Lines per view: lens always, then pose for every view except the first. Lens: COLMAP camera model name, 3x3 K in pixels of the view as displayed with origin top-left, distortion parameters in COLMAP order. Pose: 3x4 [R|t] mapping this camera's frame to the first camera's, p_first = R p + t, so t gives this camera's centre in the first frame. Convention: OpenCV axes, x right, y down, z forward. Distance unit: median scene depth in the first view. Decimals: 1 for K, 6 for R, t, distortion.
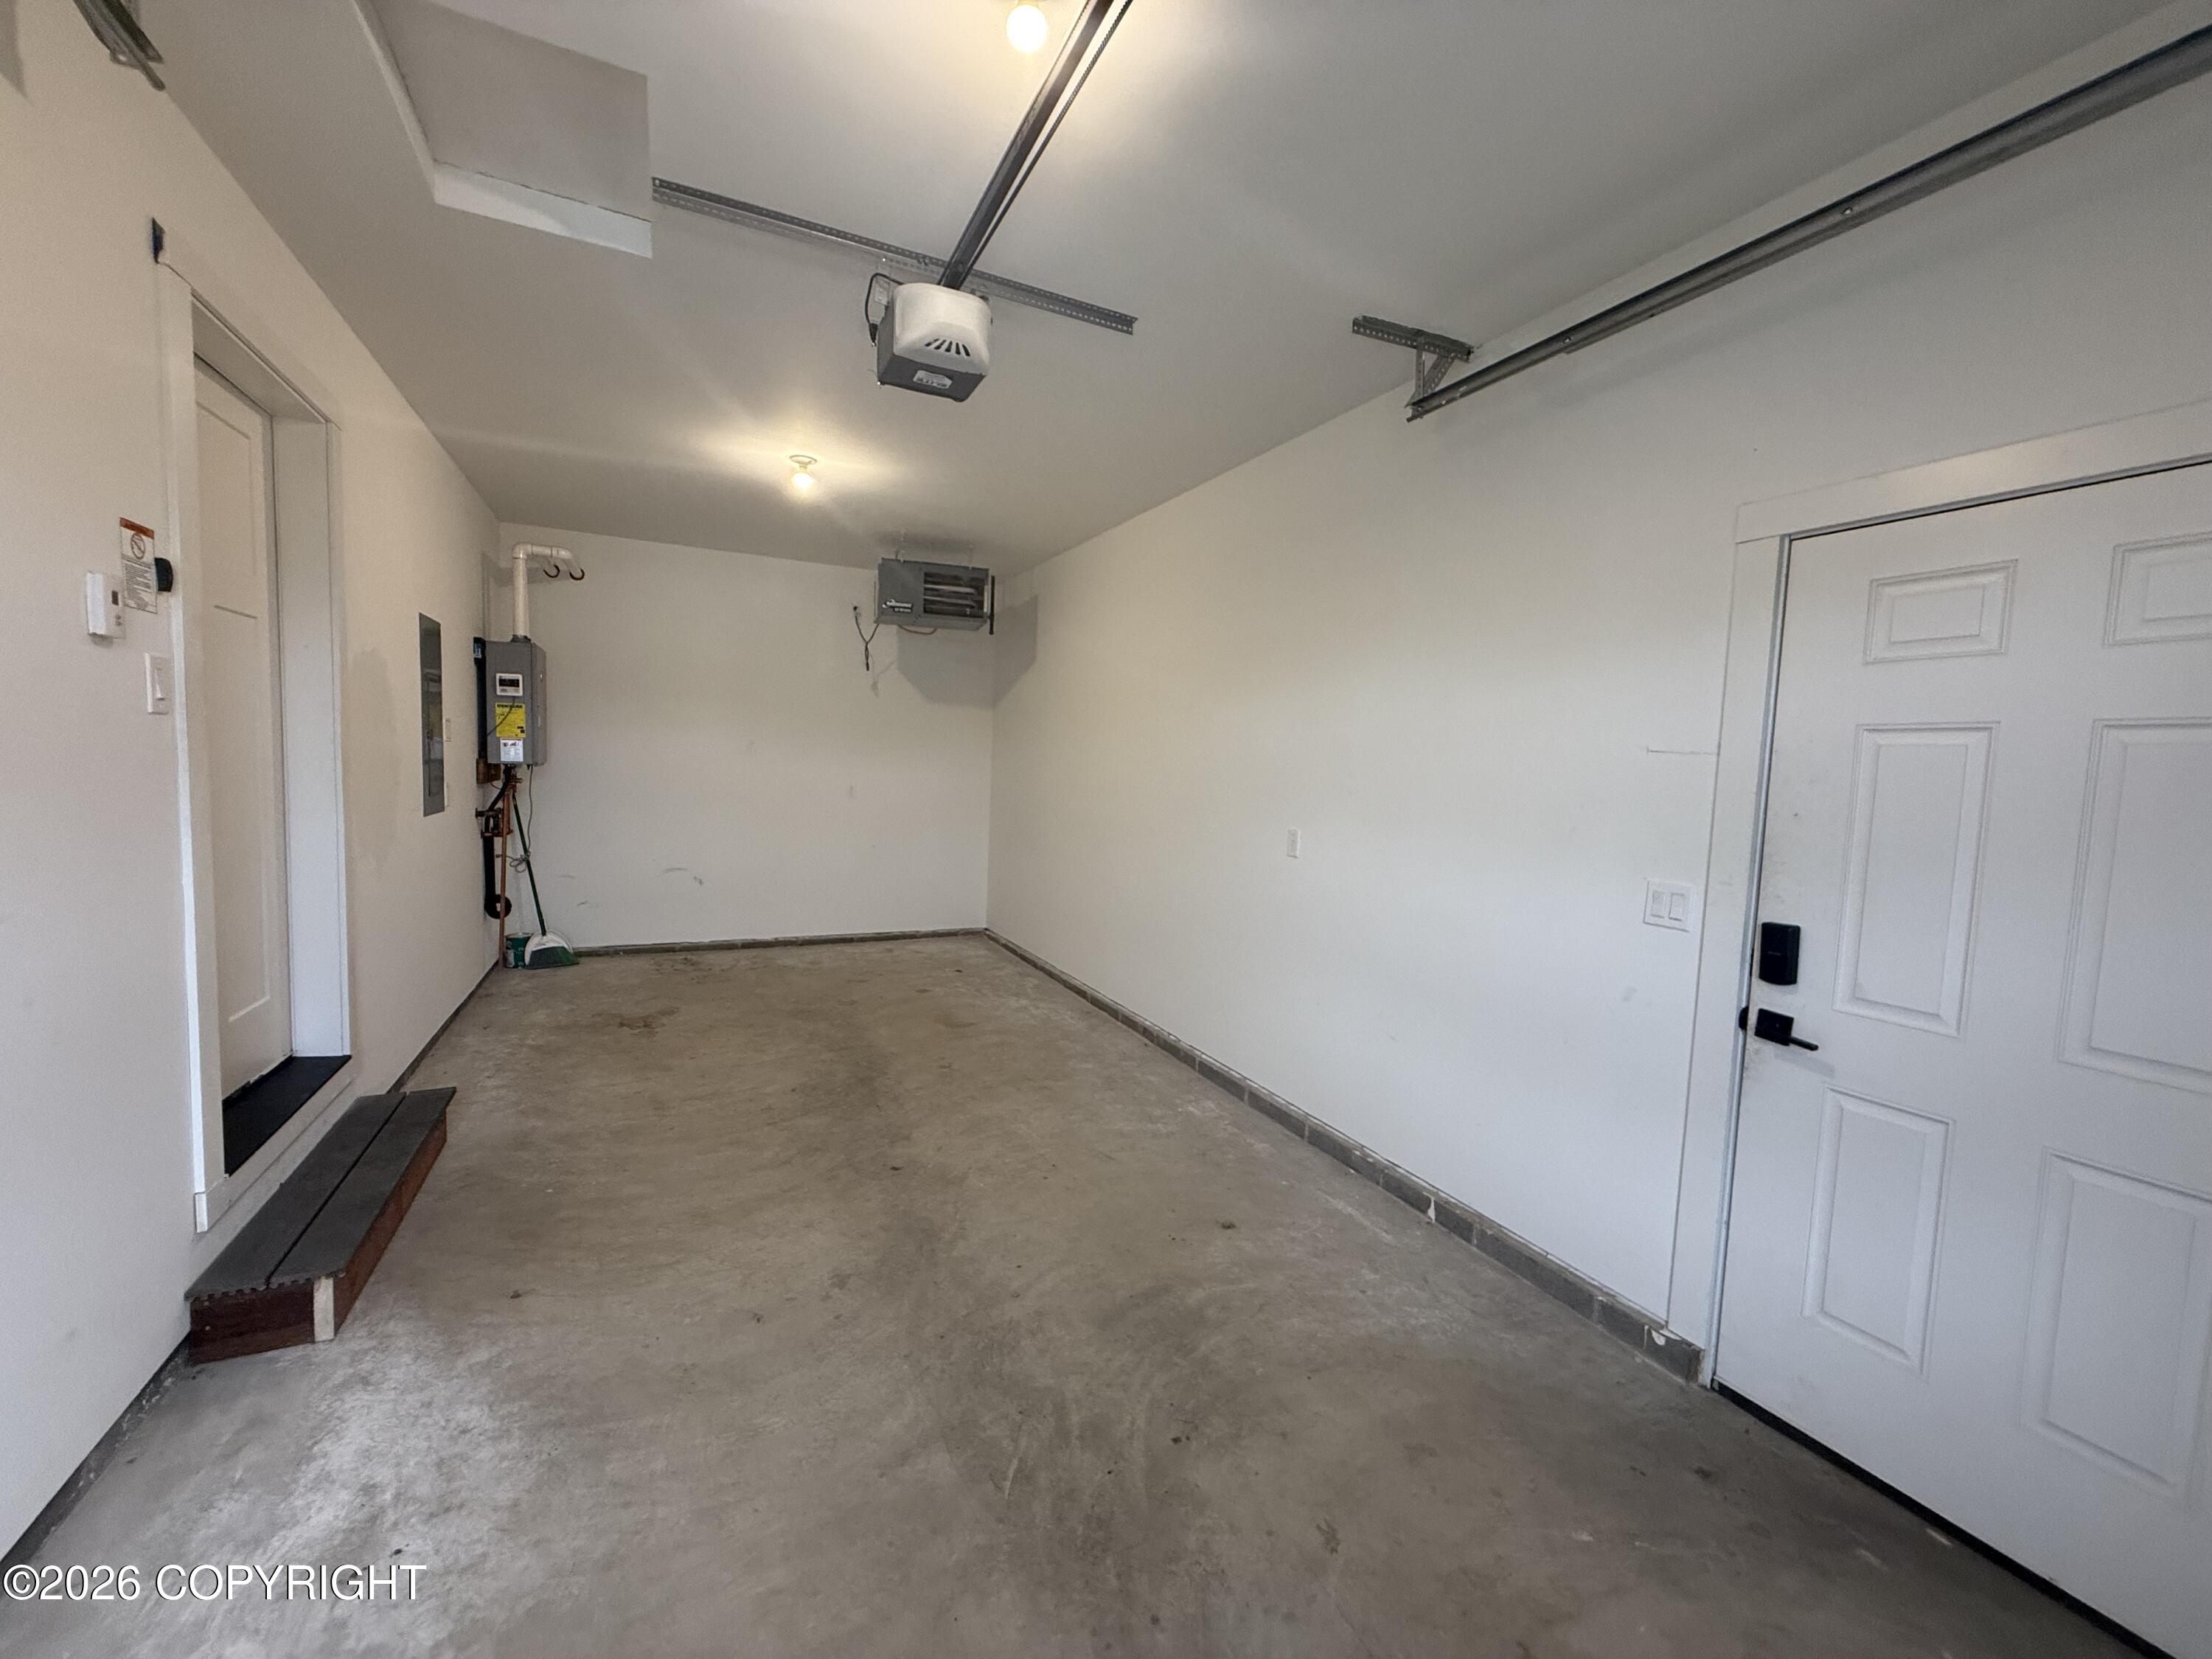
lens RADIAL K [[880.1, 0, 1102.9], [0, 880.1, 829.2], [0, 0, 1]] dist [0.001497, -0.001002]
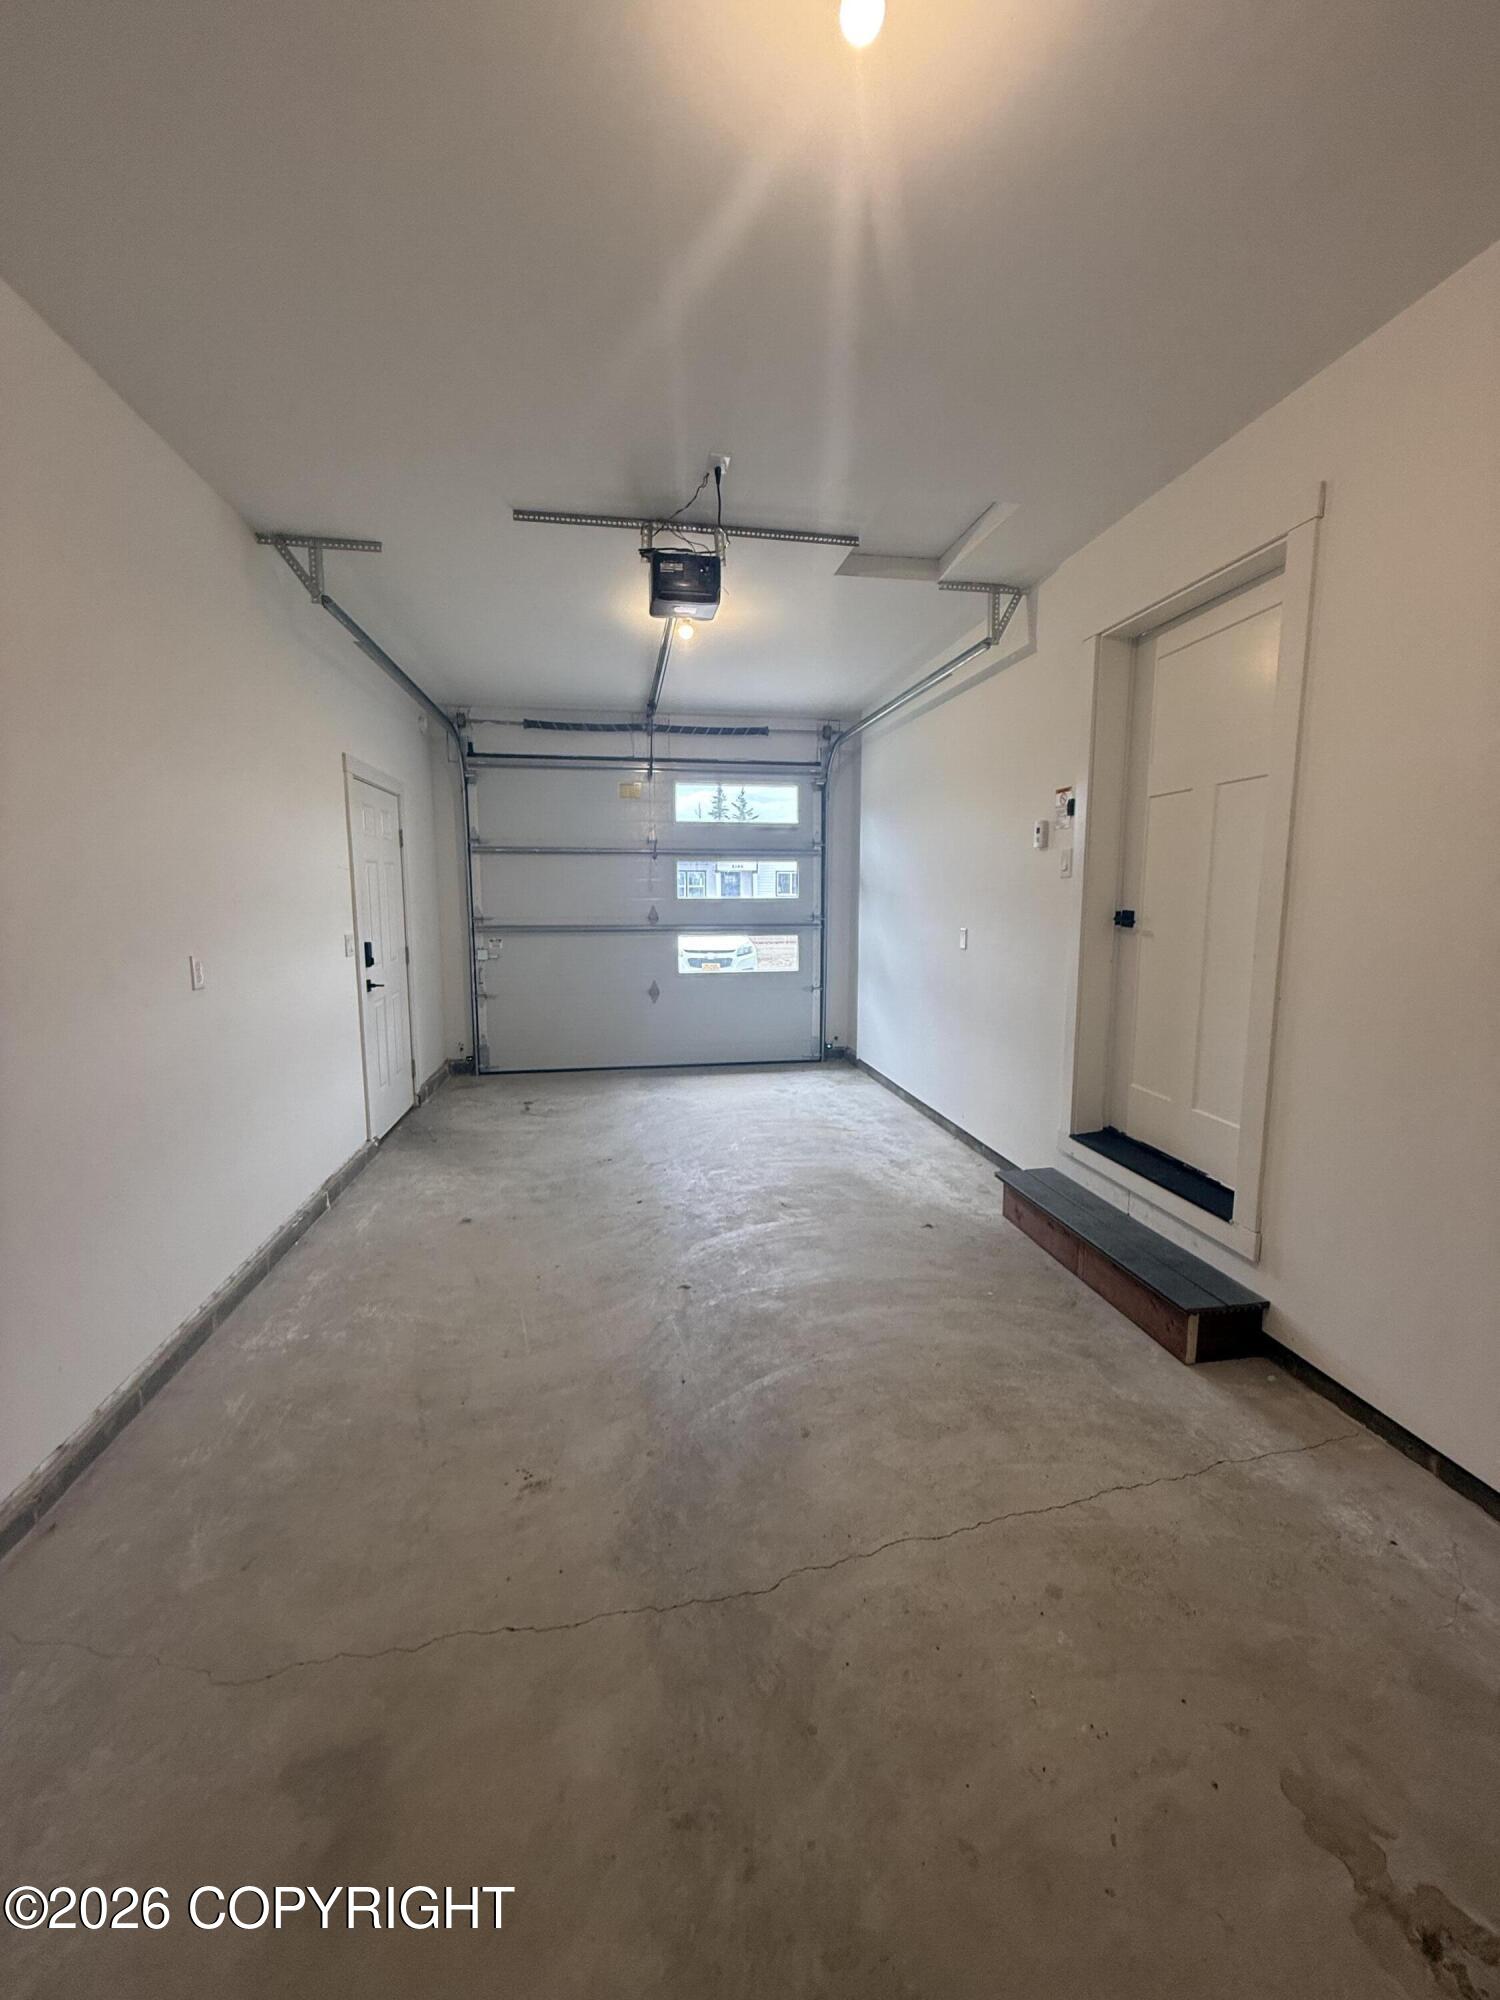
lens RADIAL K [[795.8, 0, 750.7], [0, 795.8, 997.8], [0, 0, 1]] dist [0.001497, -0.001002]
pose [[-0.958680, -0.075371, 0.274322, -0.529662], [-0.016253, 0.977202, 0.211688, -0.139837], [-0.284023, 0.198483, -0.938049, 1.754758]]
